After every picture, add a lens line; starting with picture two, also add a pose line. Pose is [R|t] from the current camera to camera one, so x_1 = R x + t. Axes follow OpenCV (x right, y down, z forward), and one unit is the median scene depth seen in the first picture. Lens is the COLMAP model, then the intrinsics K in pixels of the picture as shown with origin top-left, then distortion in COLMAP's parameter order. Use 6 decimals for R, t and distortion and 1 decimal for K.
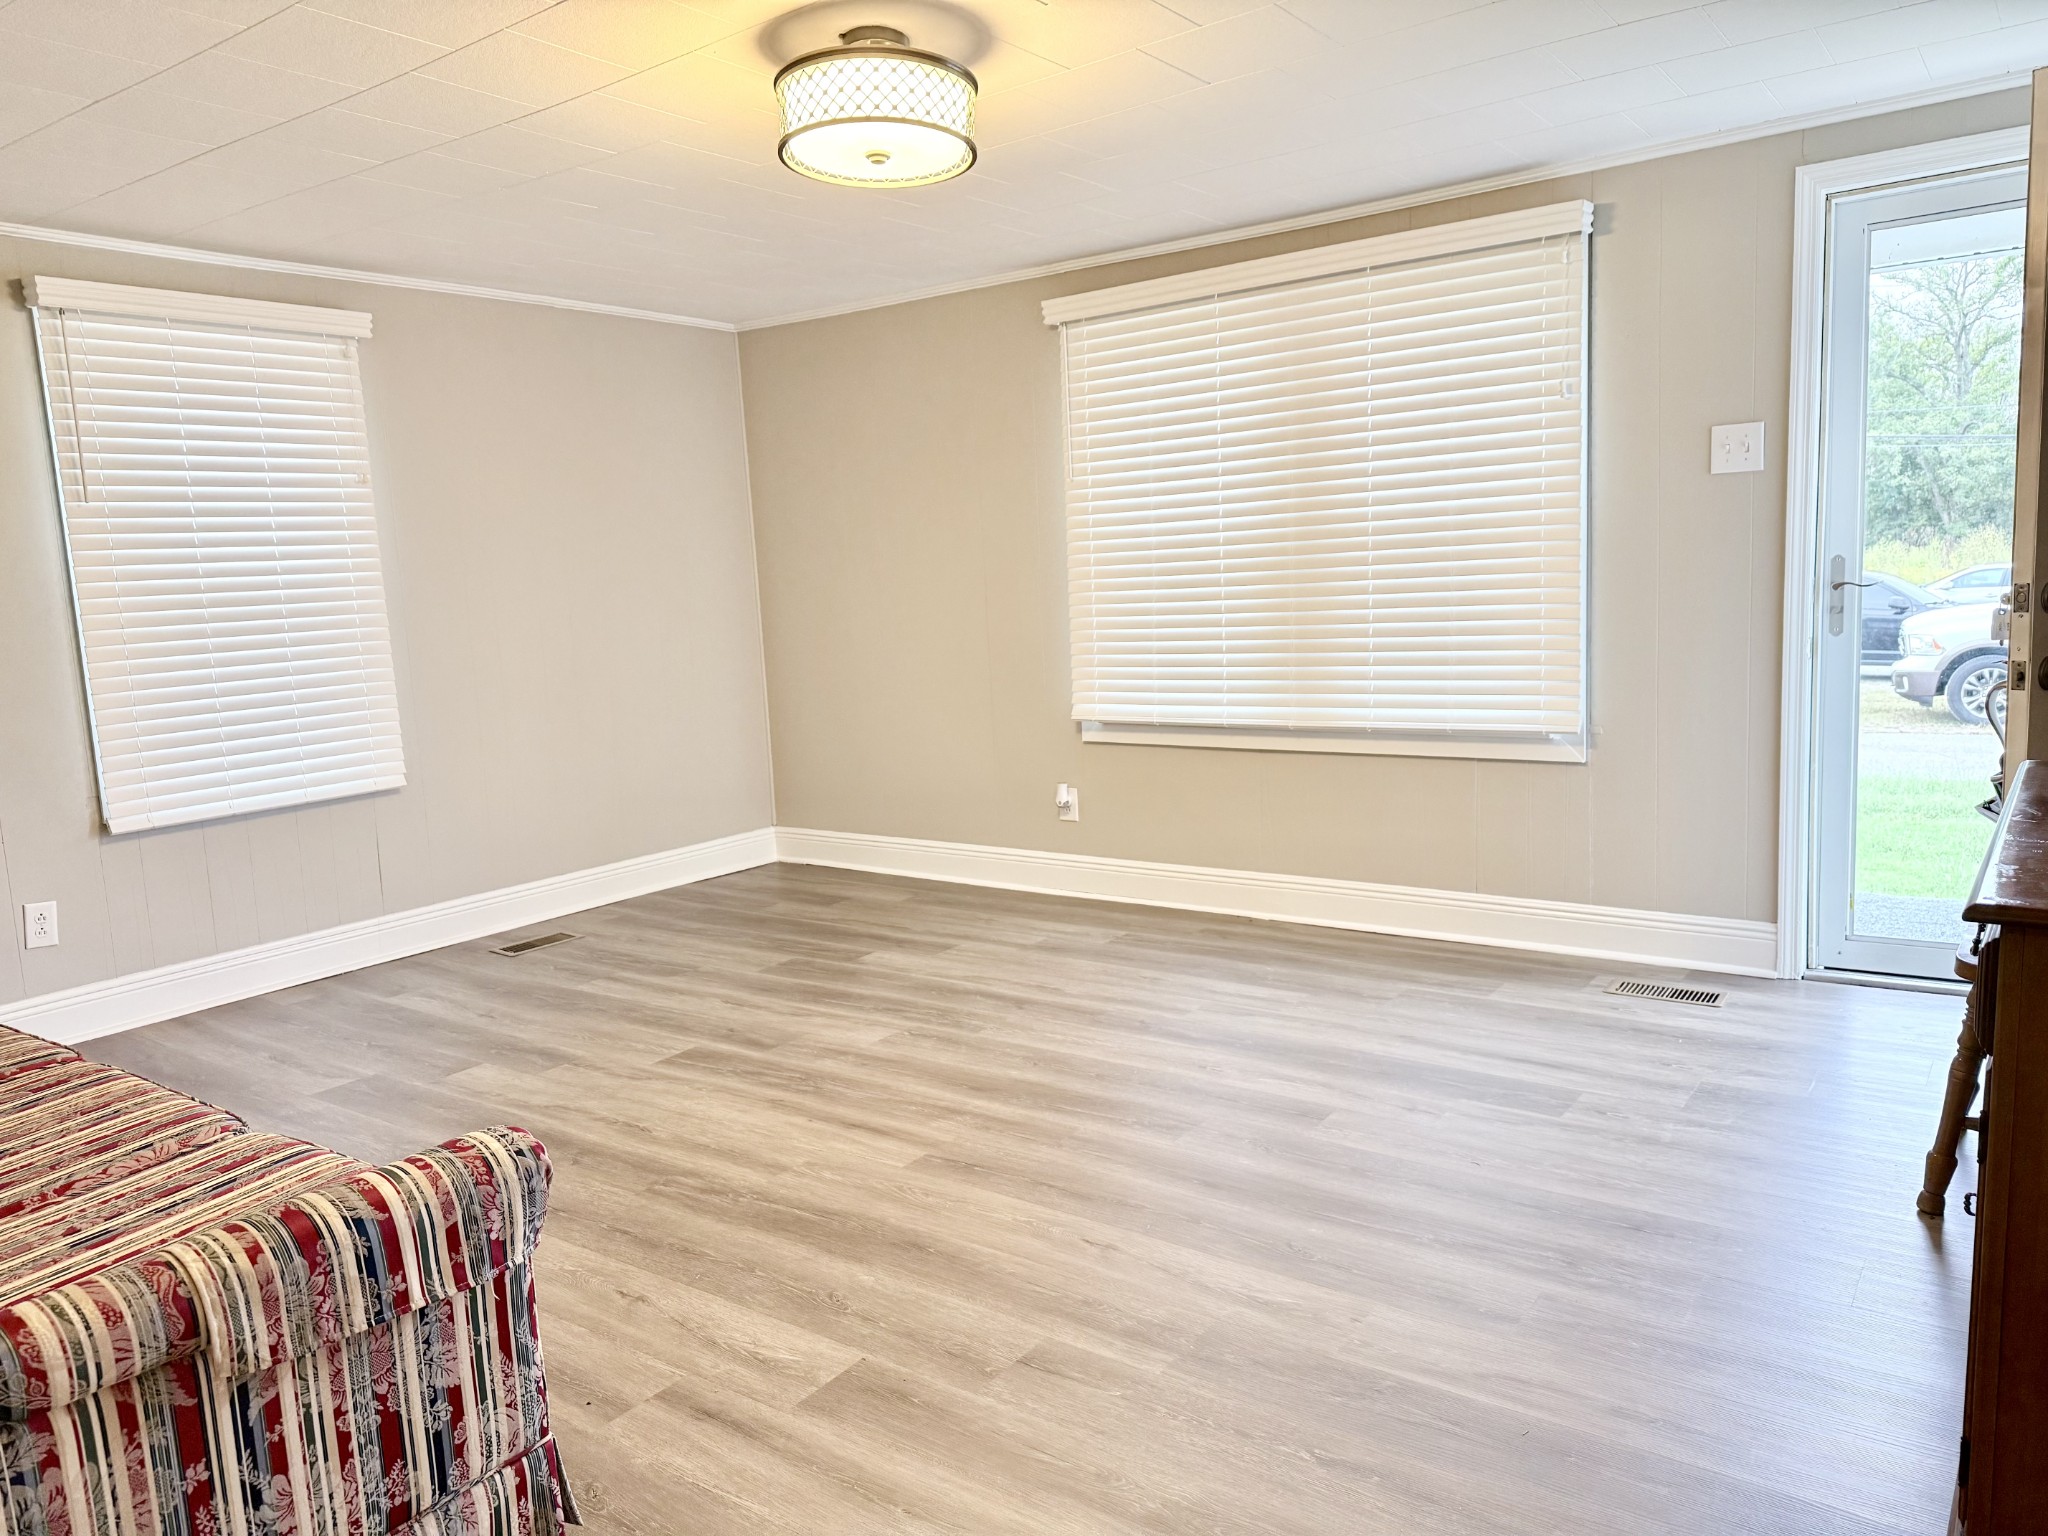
lens RADIAL K [[1435.4, 0, 1024.0], [0, 1435.4, 768.0], [0, 0, 1]] dist [0.103957, -0.135609]
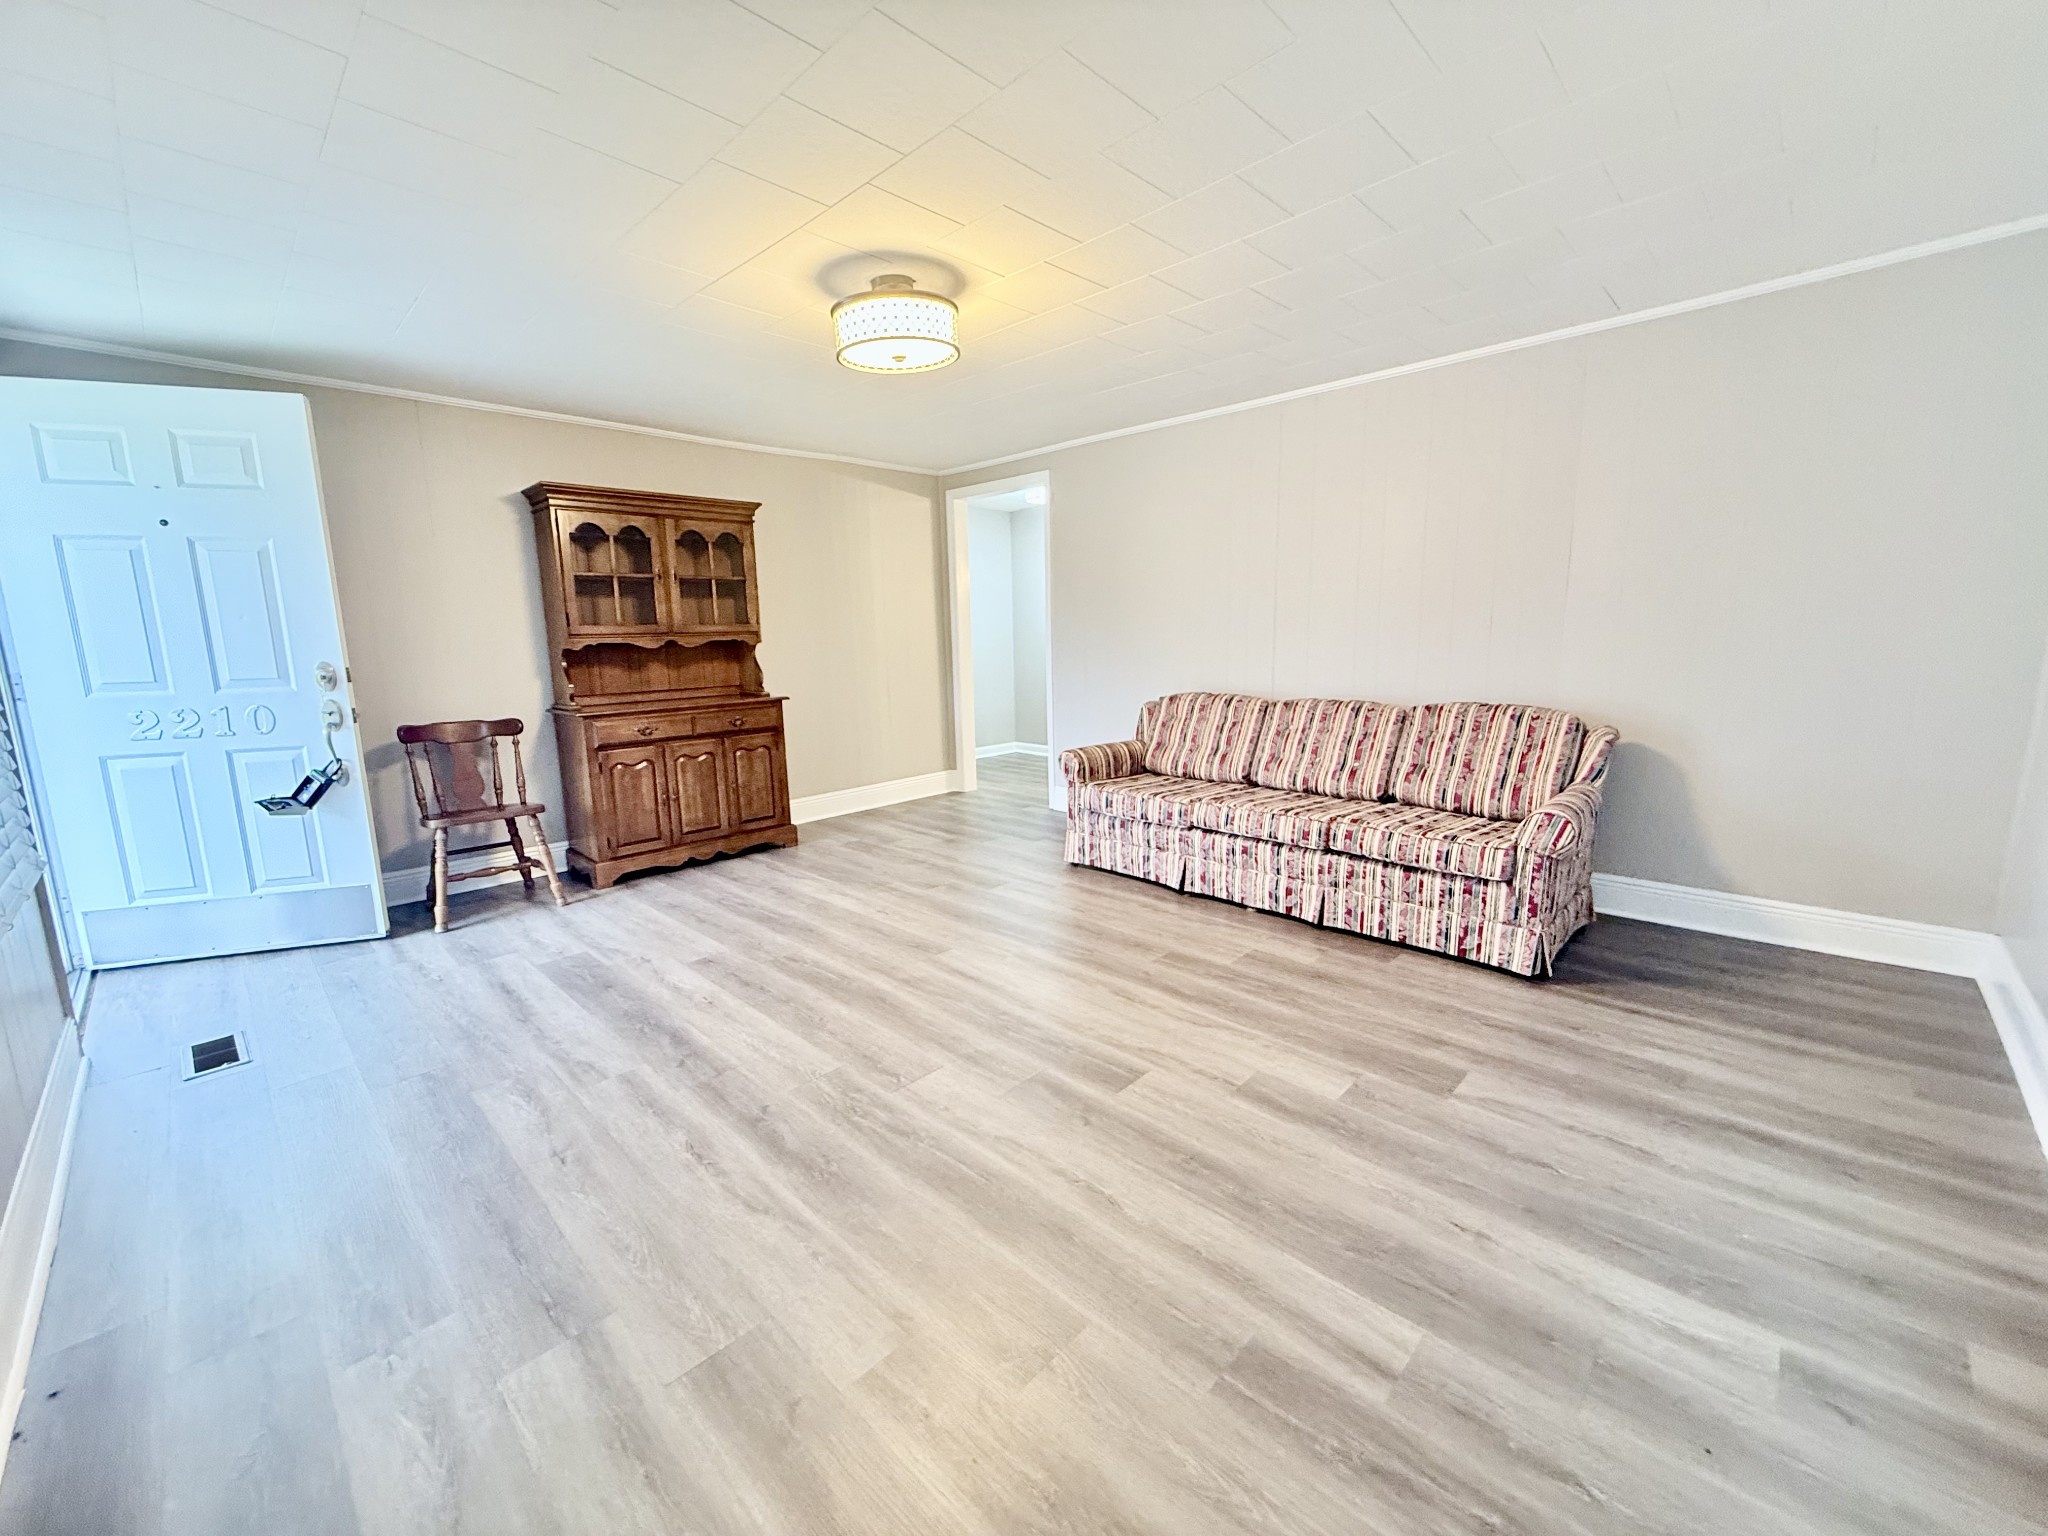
lens RADIAL K [[829.4, 0, 1024.0], [0, 829.4, 768.0], [0, 0, 1]] dist [0.001258, 0.000428]
pose [[-0.987886, 0.047482, 0.147739, -0.263059], [0.089056, 0.953129, 0.289161, -0.179893], [-0.127084, 0.298815, -0.945811, 1.493942]]
